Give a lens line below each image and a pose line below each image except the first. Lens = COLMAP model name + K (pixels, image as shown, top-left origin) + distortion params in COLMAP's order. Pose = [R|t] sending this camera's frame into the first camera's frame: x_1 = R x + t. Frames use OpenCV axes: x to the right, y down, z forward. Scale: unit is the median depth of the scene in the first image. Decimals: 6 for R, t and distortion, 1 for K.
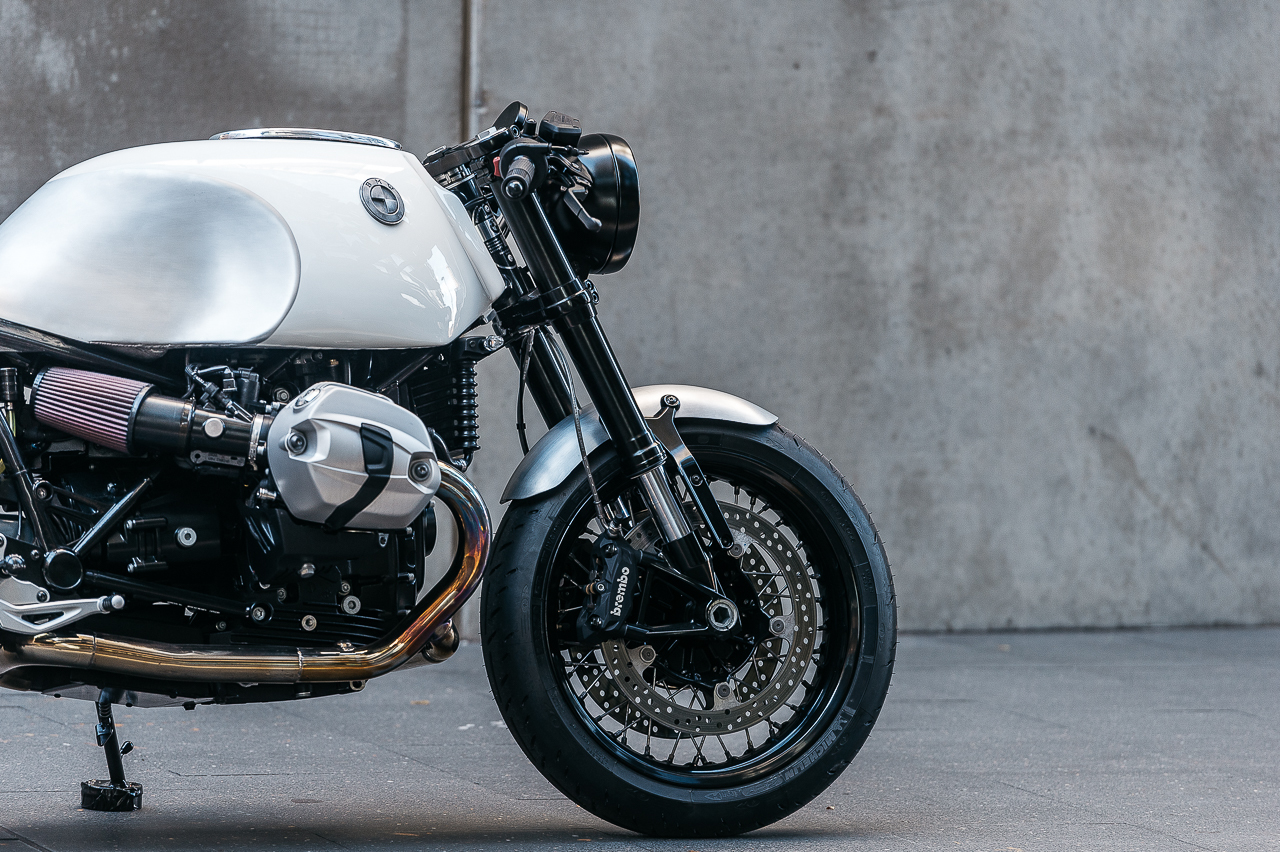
lens RADIAL K [[6736.6, 0, 640.0], [0, 6736.6, 426.0], [0, 0, 1]] dist [-0.094193, 2.230213]
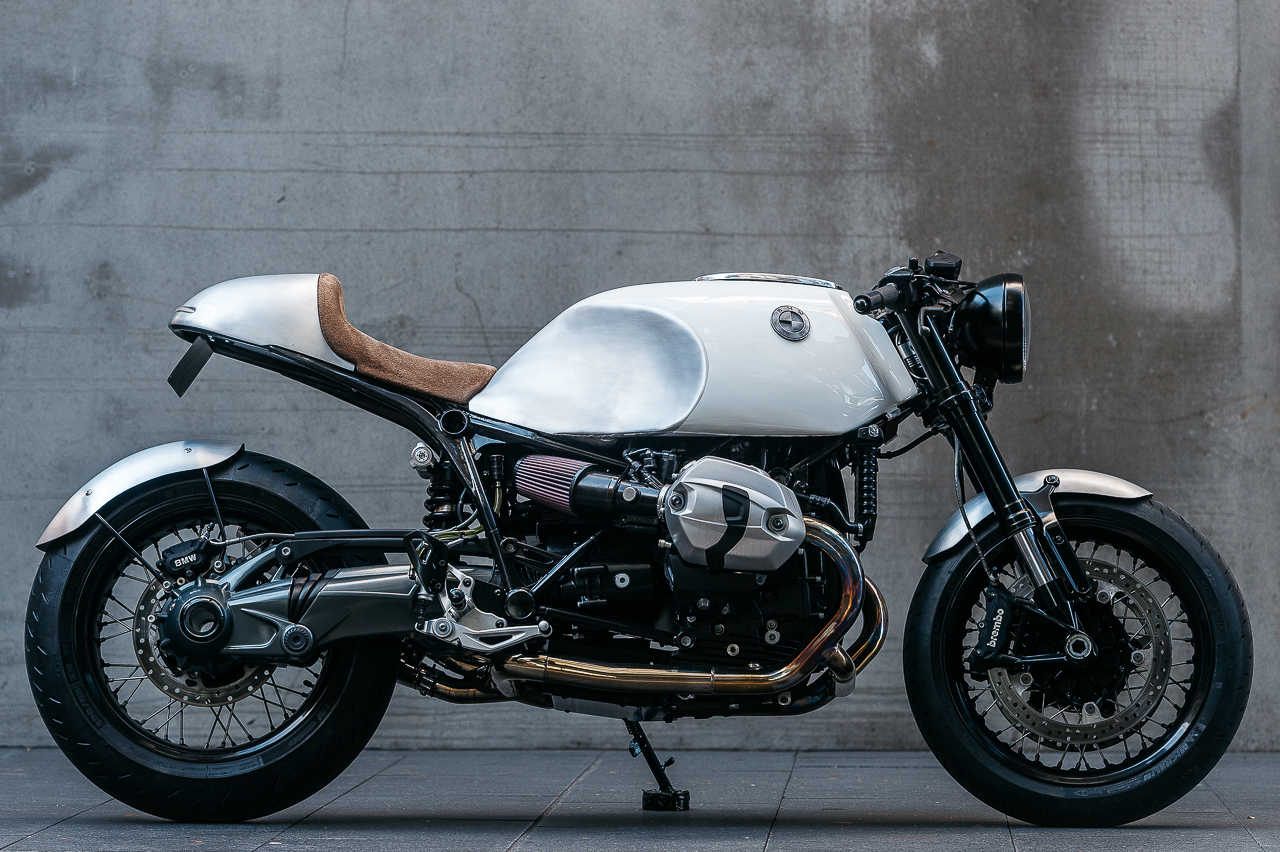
lens RADIAL K [[5450.6, 0, 640.0], [0, 5450.6, 426.0], [0, 0, 1]] dist [-0.084773, 1.104244]
pose [[0.912583, -0.034049, -0.407472, 0.354208], [0.000066, 0.996539, -0.083126, 0.071838], [0.408892, 0.075832, 0.909427, 0.040021]]
